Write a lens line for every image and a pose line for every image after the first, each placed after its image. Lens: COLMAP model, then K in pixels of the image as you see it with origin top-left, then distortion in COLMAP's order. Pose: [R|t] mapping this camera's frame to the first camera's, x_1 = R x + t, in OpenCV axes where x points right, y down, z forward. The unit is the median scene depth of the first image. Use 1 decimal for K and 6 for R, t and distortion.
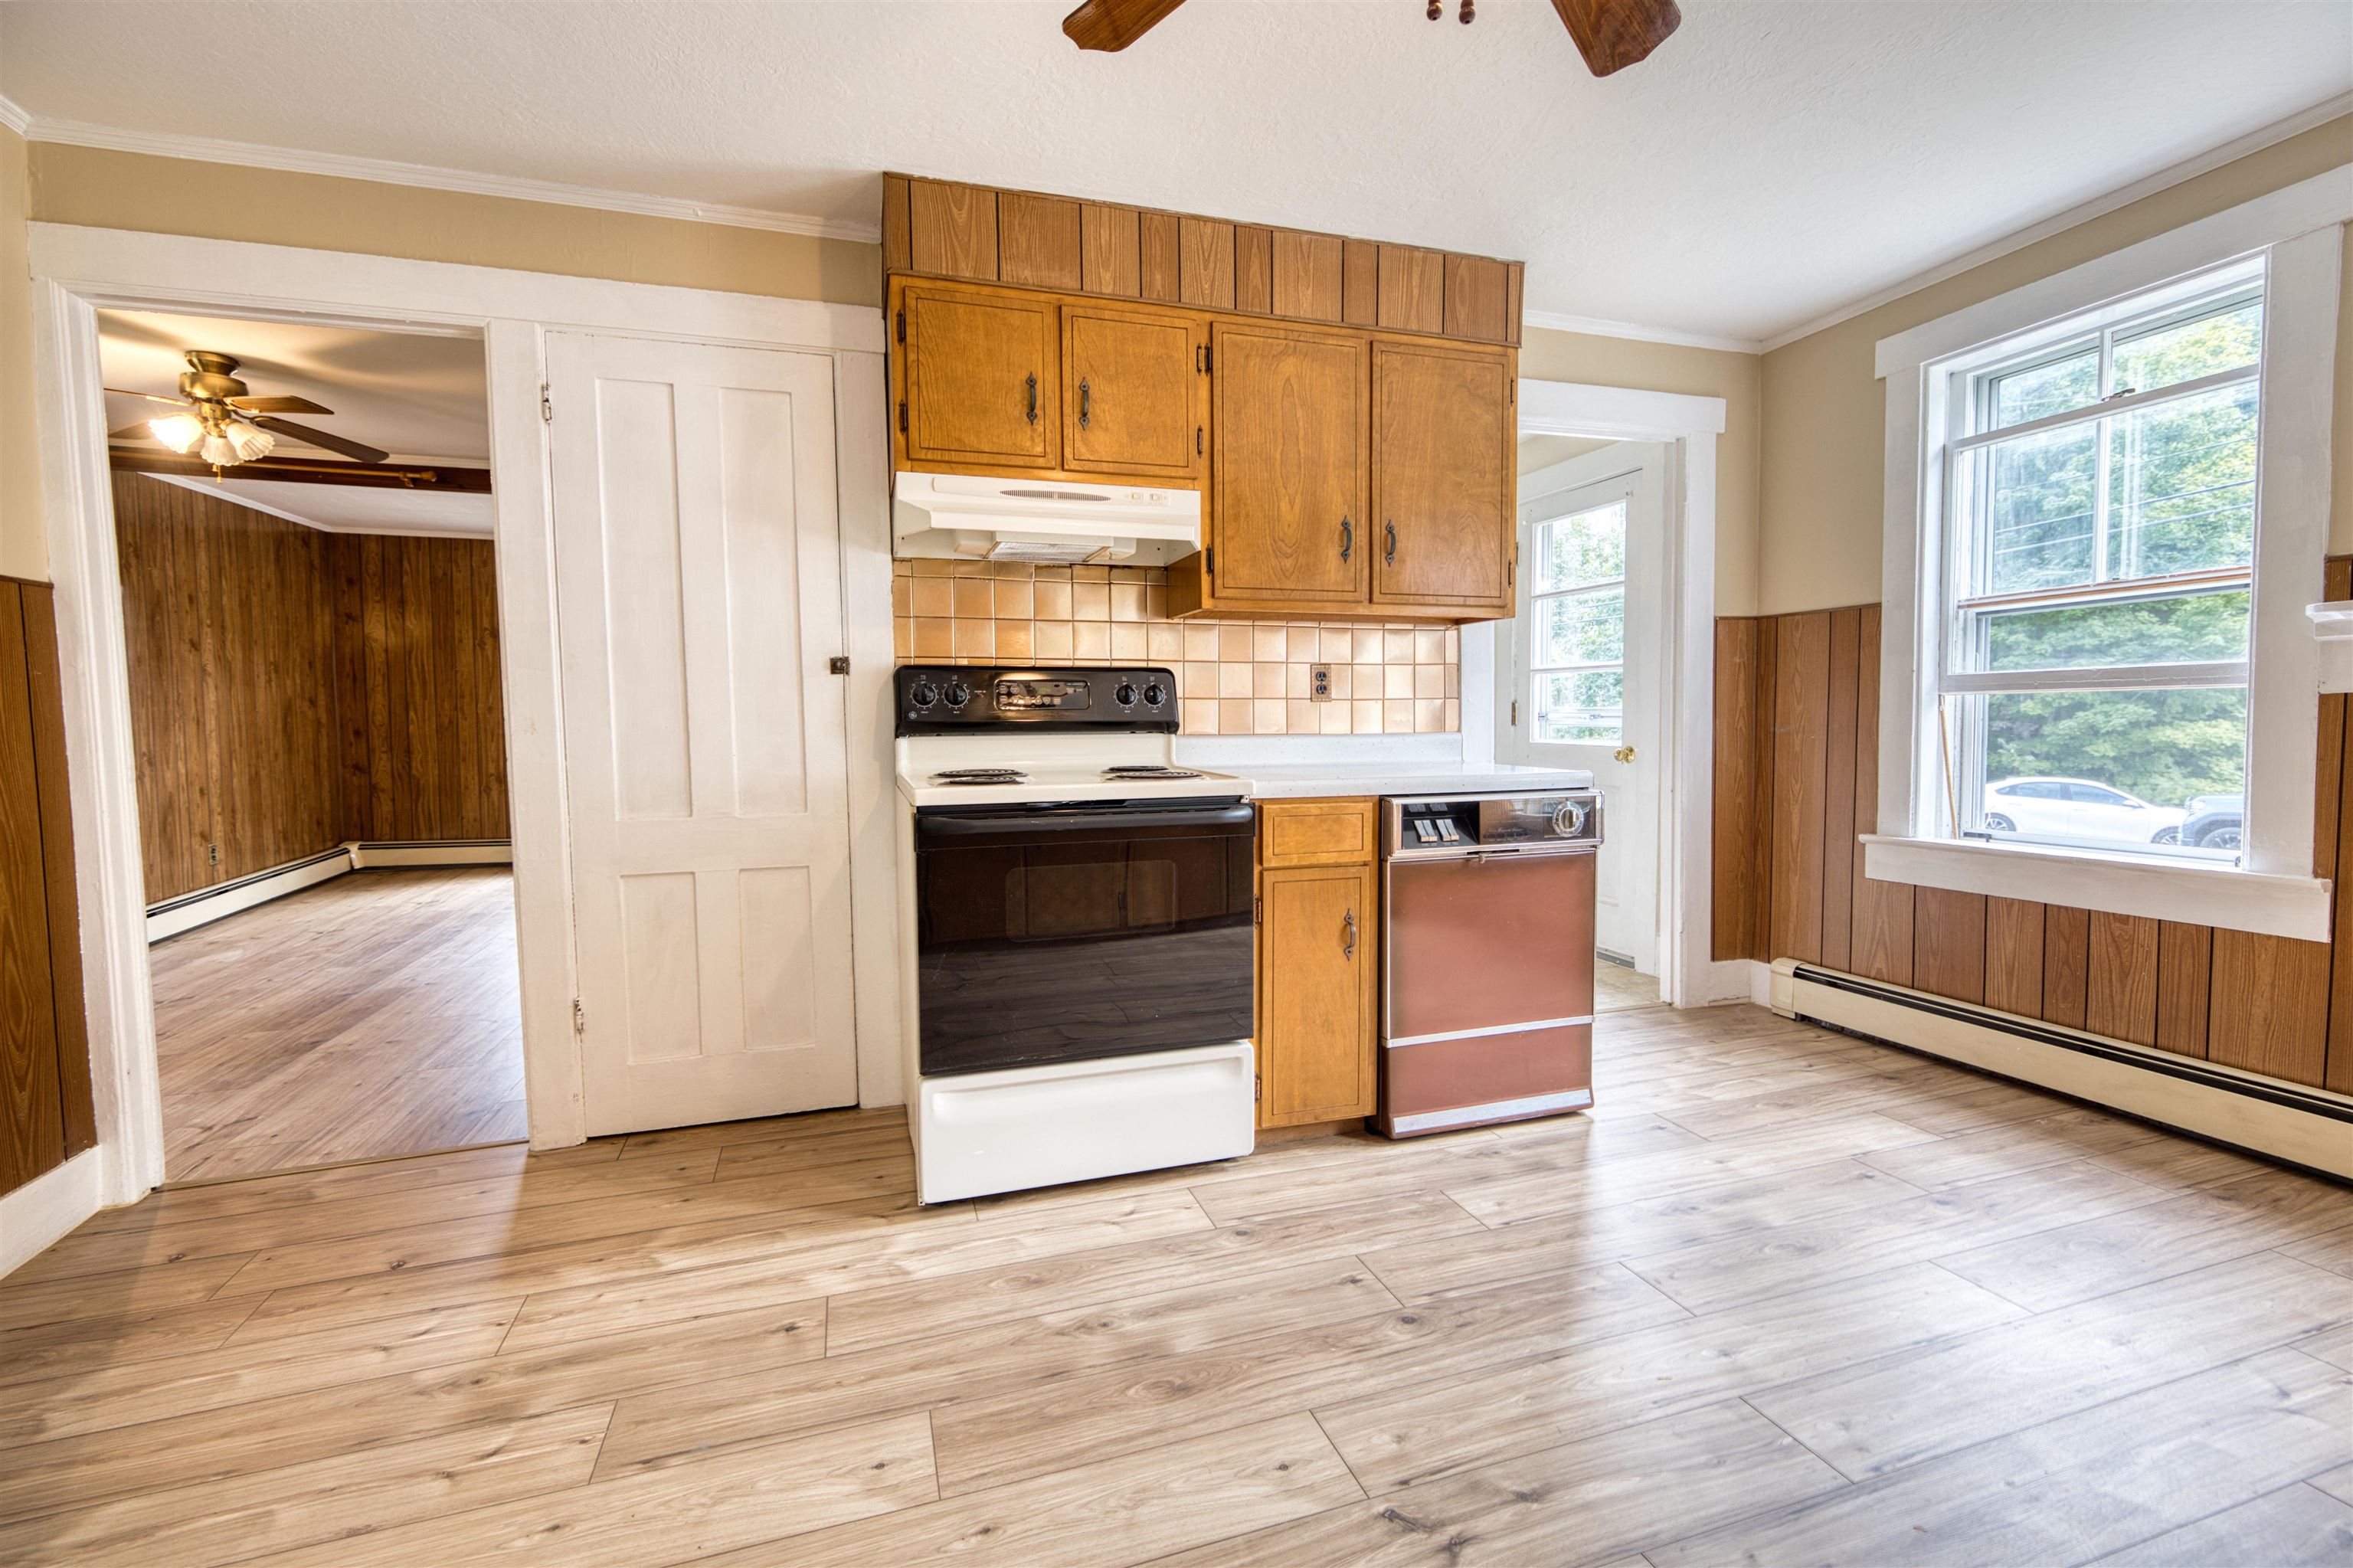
lens RADIAL K [[1025.4, 0, 1182.7], [0, 1025.4, 772.3], [0, 0, 1]] dist [0.000736, 0.000760]
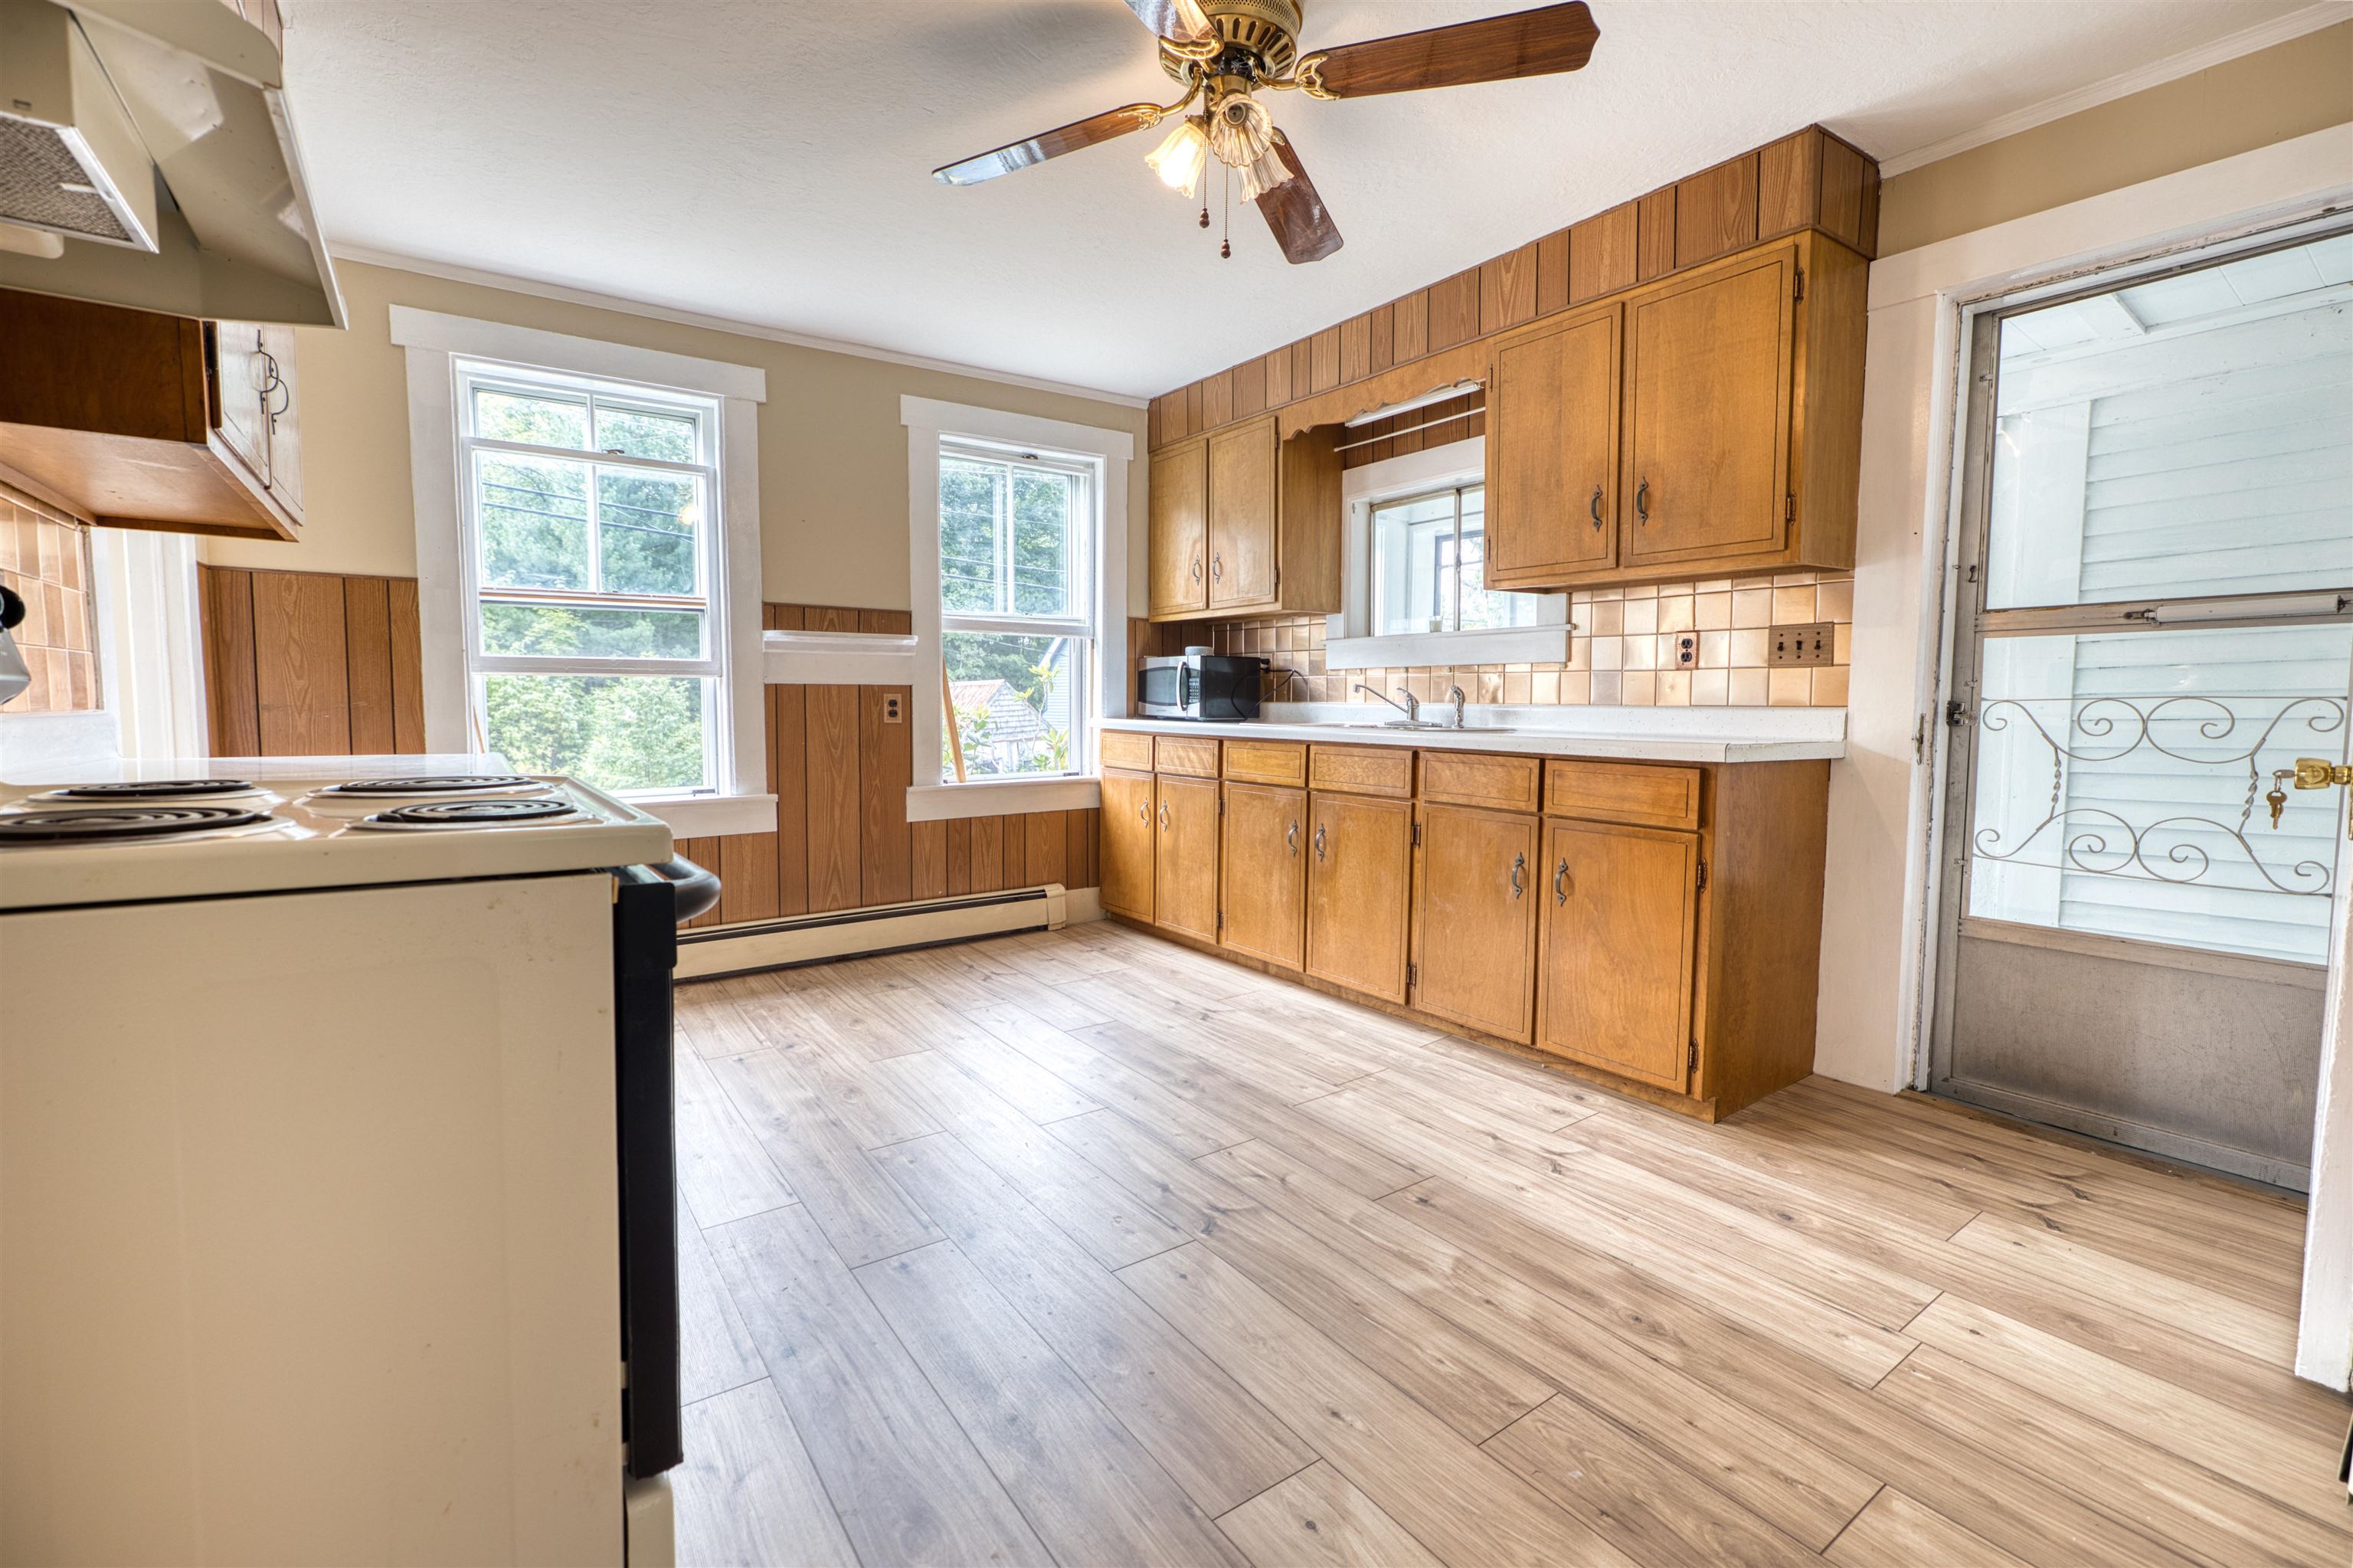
lens RADIAL K [[1028.4, 0, 1179.5], [0, 1028.4, 772.0], [0, 0, 1]] dist [-0.000611, 0.000172]
pose [[-0.299464, -0.057449, 0.952377, -0.614620], [0.049801, 0.995884, 0.075733, -0.023221], [-0.952807, 0.070109, -0.295370, 0.763036]]
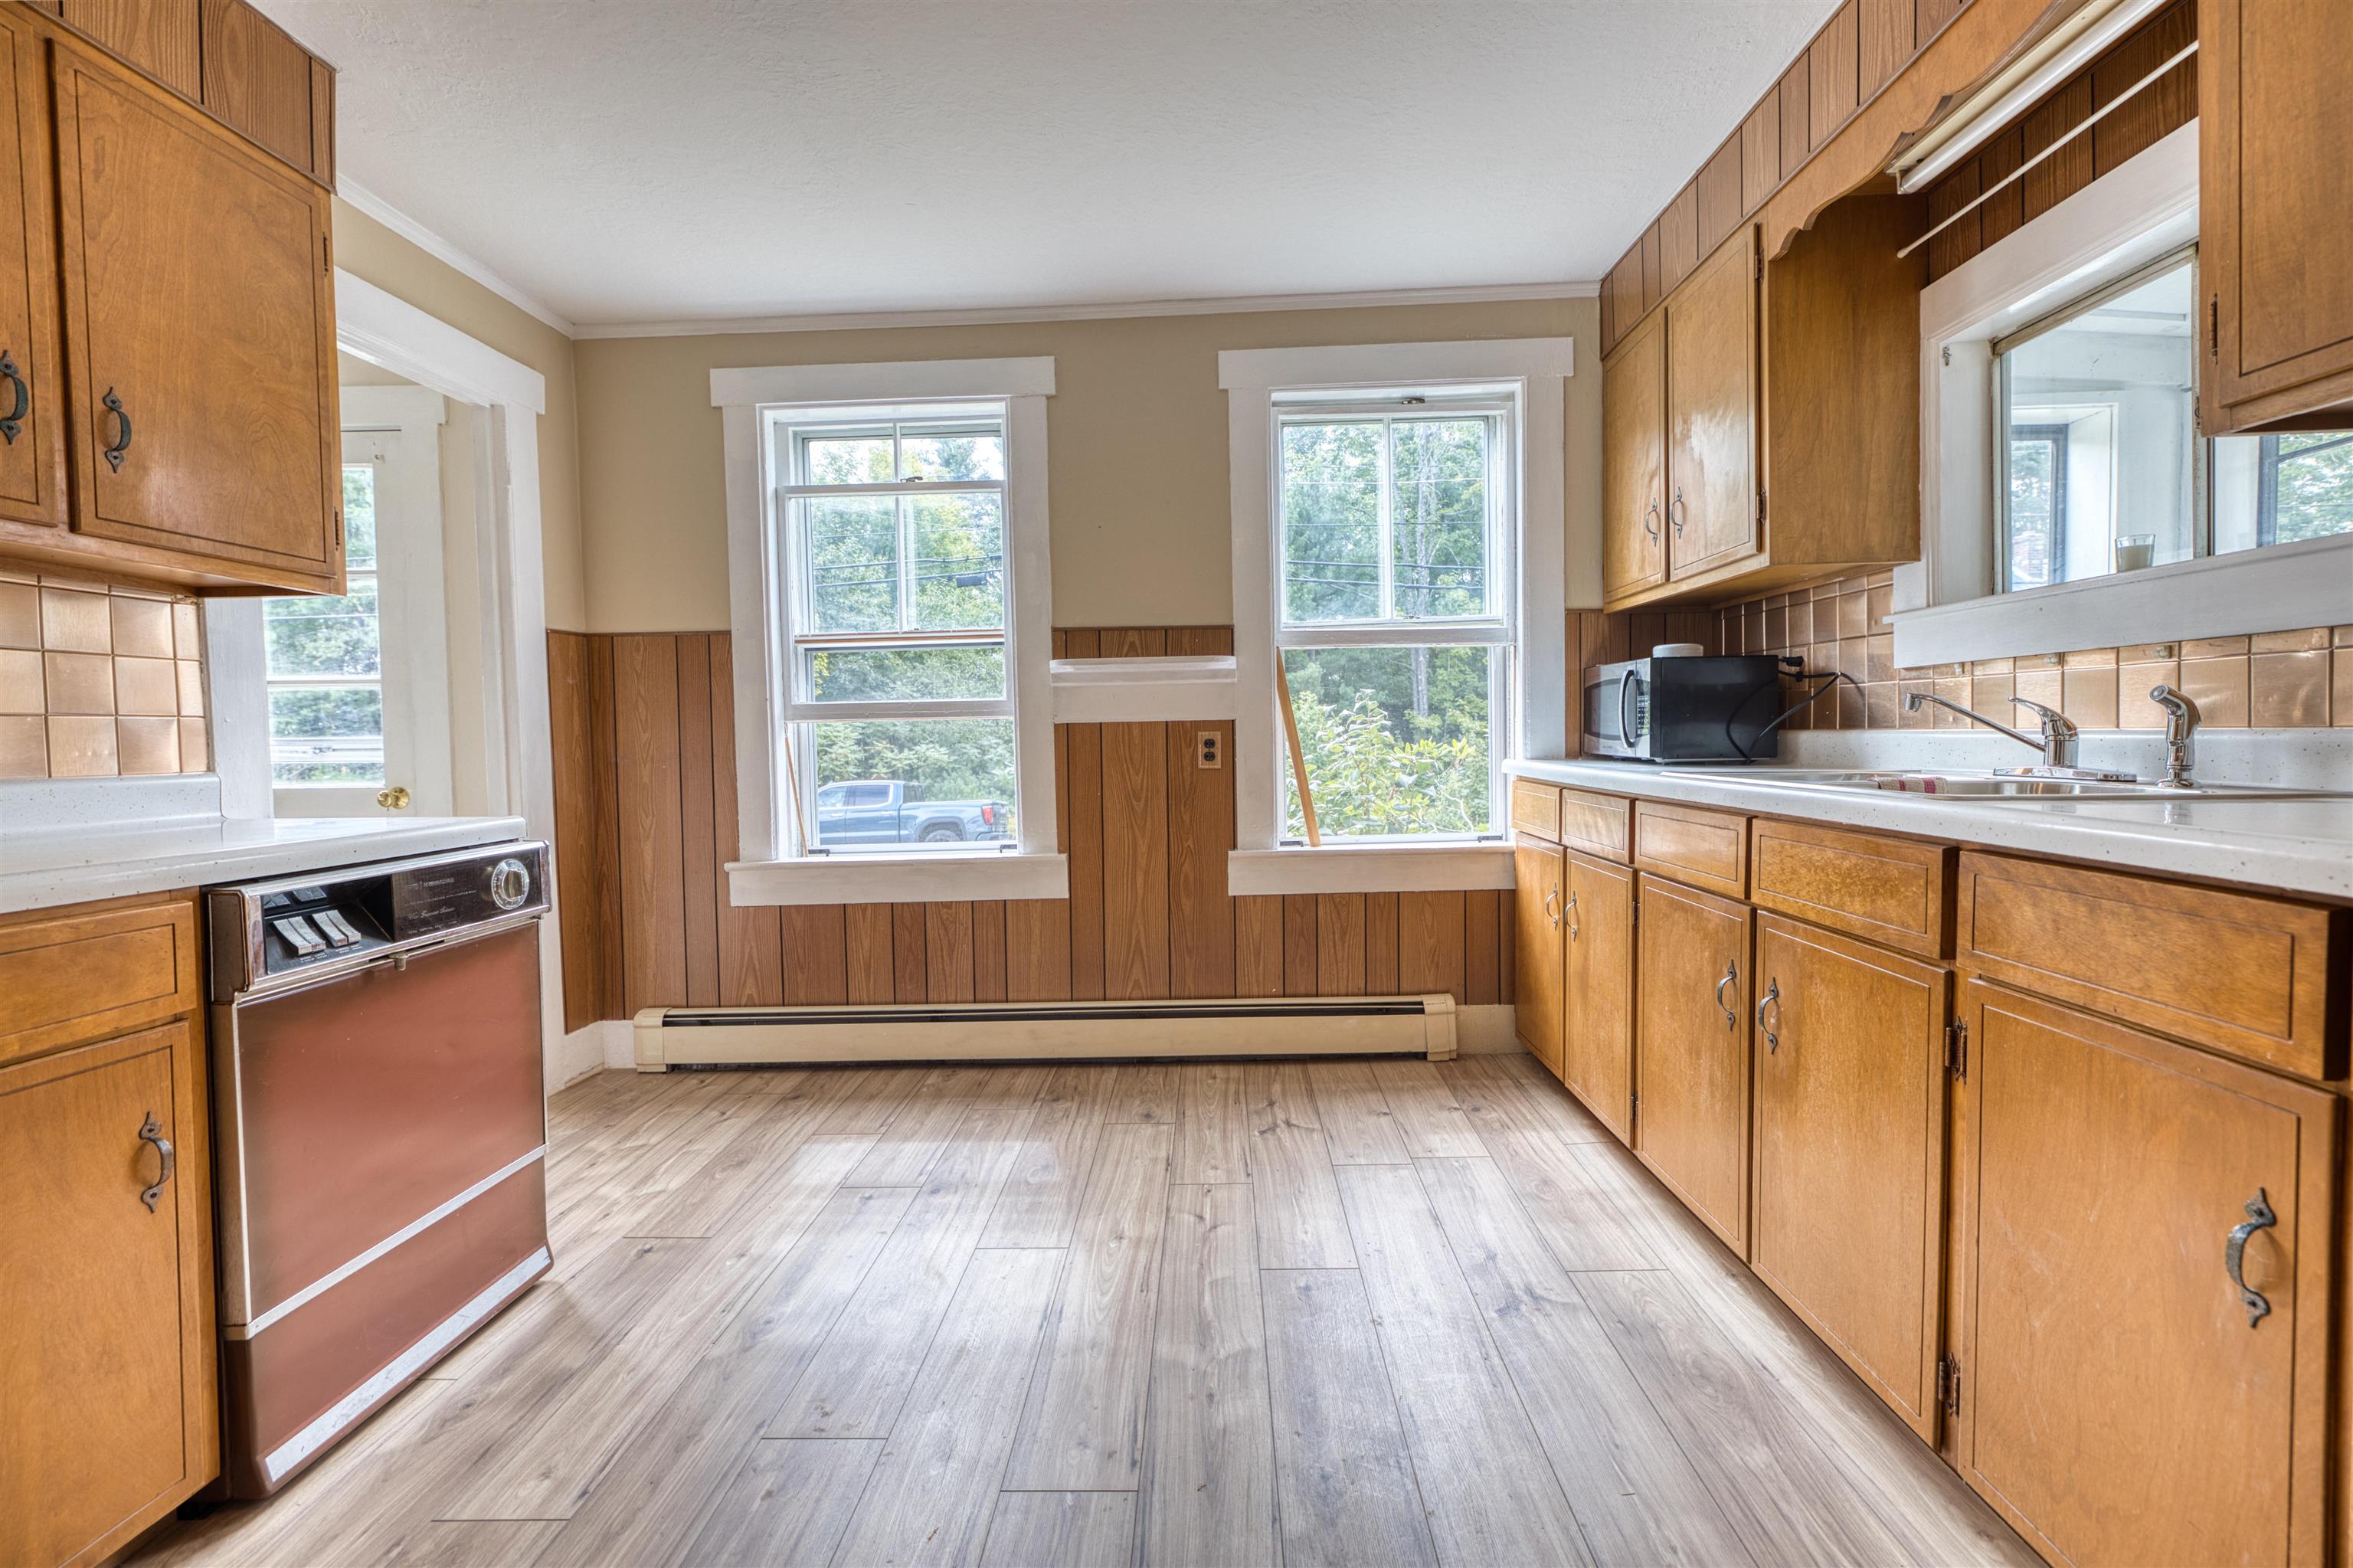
lens RADIAL K [[1015.9, 0, 1184.3], [0, 1015.9, 770.9], [0, 0, 1]] dist [-0.001086, 0.000437]
pose [[0.337707, -0.028522, 0.940819, -0.135522], [0.065270, 0.997844, 0.006822, -0.007856], [-0.938986, 0.059103, 0.338840, 0.320185]]
